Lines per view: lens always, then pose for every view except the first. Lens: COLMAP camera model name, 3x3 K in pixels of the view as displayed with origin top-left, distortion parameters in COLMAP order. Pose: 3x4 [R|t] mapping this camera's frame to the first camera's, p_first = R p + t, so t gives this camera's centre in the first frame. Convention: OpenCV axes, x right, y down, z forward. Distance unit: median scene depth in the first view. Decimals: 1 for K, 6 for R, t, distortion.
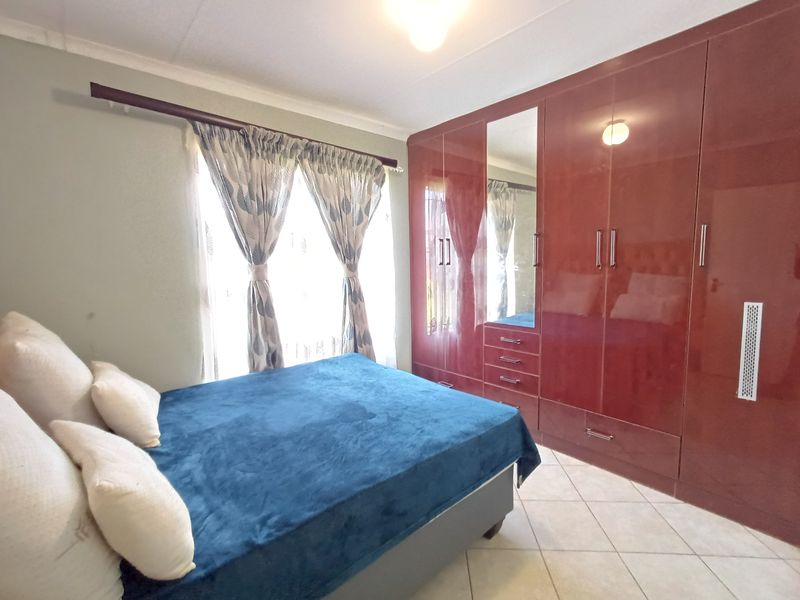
lens RADIAL K [[367.2, 0, 398.2], [0, 367.2, 300.7], [0, 0, 1]] dist [0.005270, 0.001345]
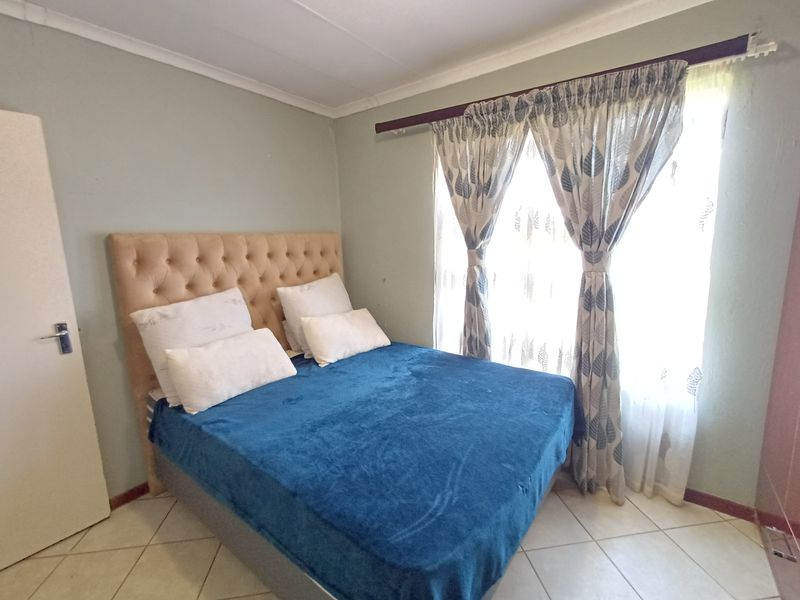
lens RADIAL K [[367.2, 0, 398.0], [0, 367.2, 297.8], [0, 0, 1]] dist [0.005270, 0.001345]
pose [[0.194352, 0.167348, -0.966552, 0.515628], [-0.094066, 0.983979, 0.151451, -0.095314], [0.976411, 0.061485, 0.206979, 0.578882]]
